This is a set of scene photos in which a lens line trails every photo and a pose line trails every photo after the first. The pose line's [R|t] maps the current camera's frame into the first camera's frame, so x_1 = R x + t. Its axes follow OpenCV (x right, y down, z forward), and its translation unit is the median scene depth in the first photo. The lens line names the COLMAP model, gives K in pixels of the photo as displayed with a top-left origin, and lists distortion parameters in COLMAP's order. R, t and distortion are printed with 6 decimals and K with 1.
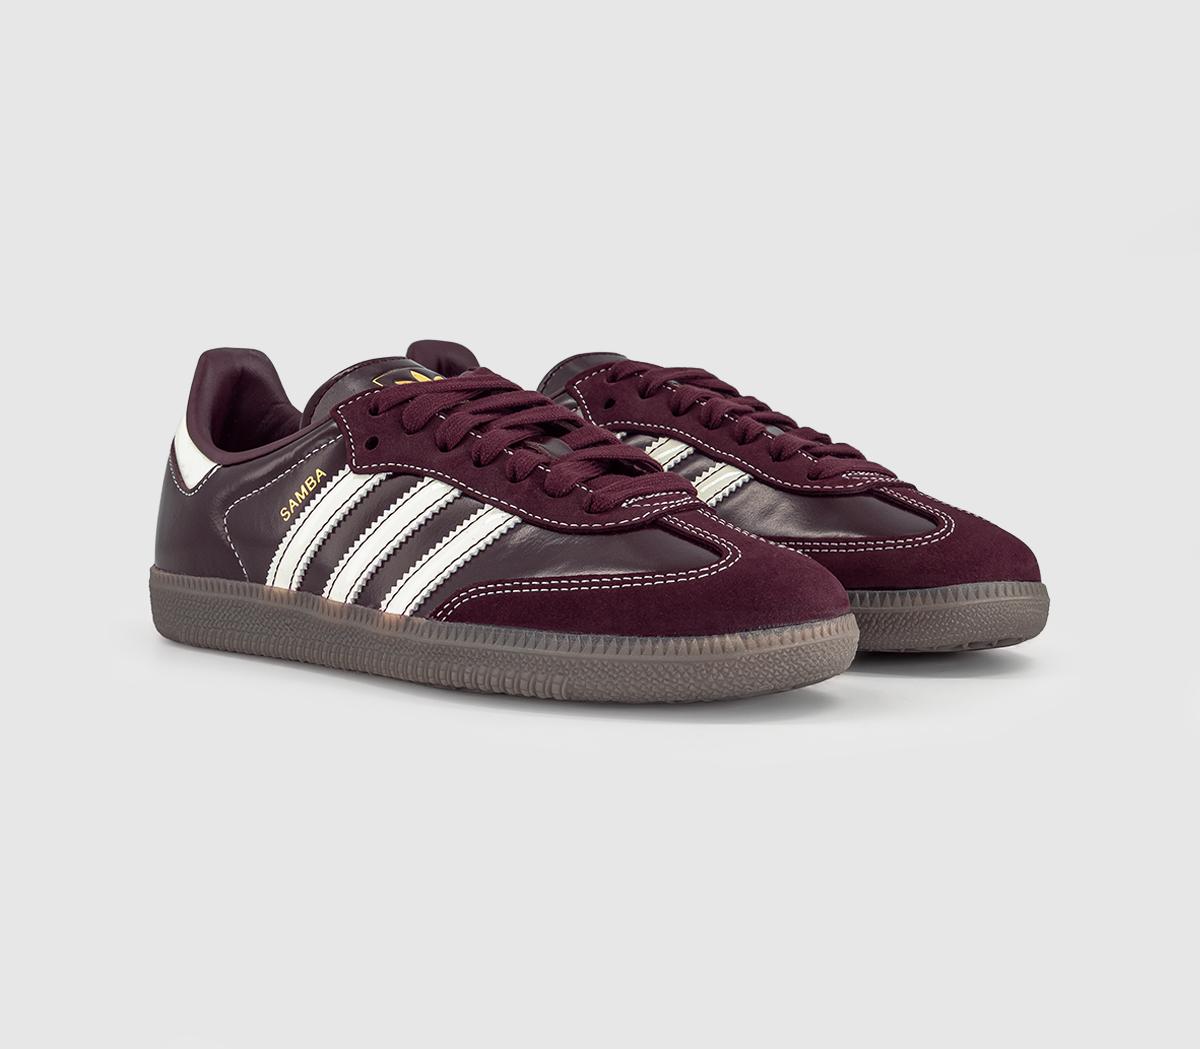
lens RADIAL K [[2409.7, 0, 600.0], [0, 2409.7, 524.5], [0, 0, 1]] dist [-0.079117, -0.399988]
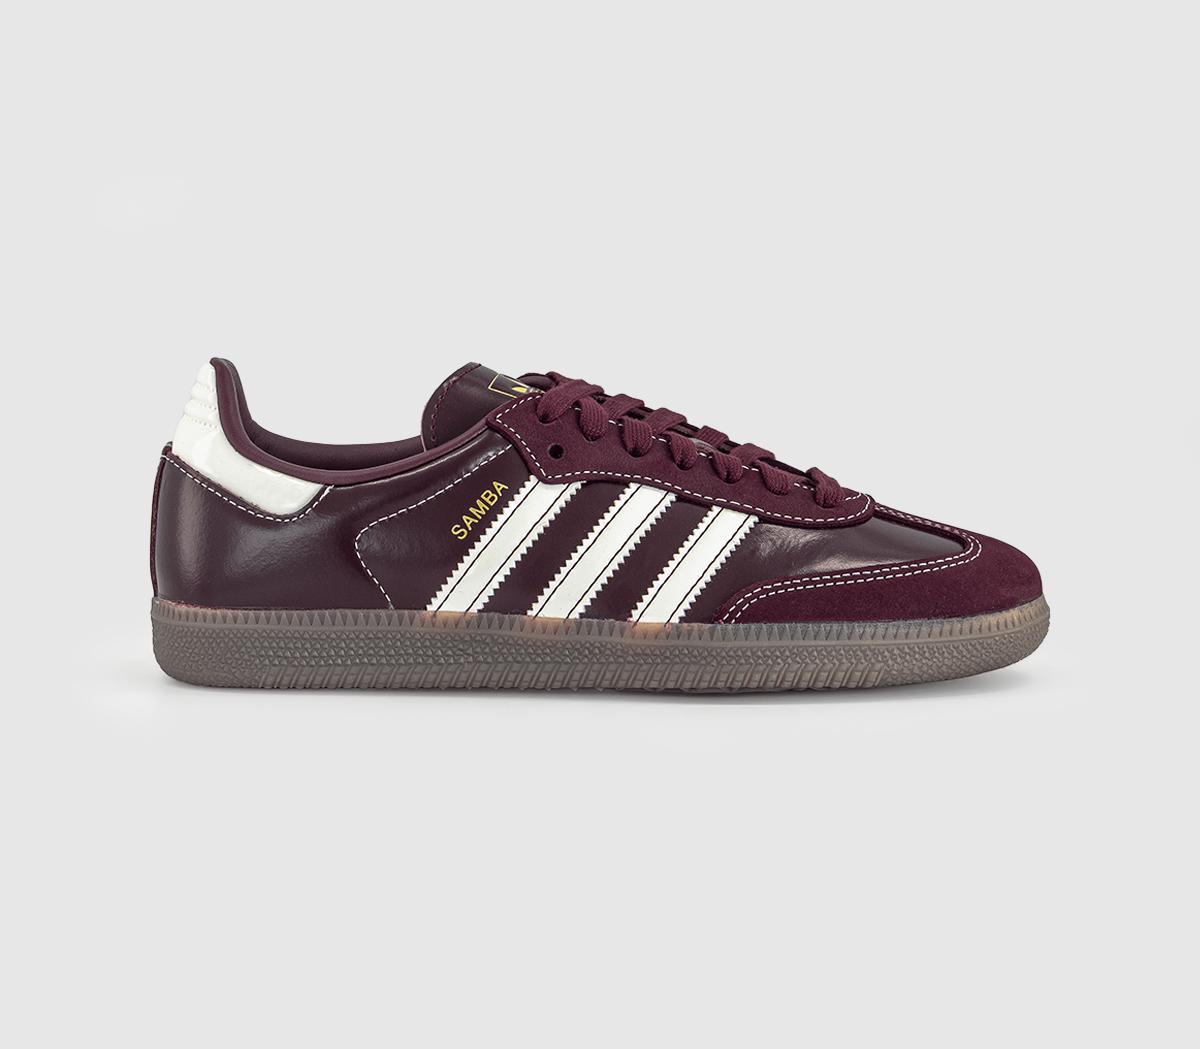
lens RADIAL K [[2409.7, 0, 600.0], [0, 2409.7, 524.5], [0, 0, 1]] dist [-0.079117, -0.399988]
pose [[0.814243, -0.053883, 0.578018, -0.640207], [0.065095, 0.997878, 0.001324, -0.005027], [-0.576863, 0.036548, 0.816023, 0.209056]]
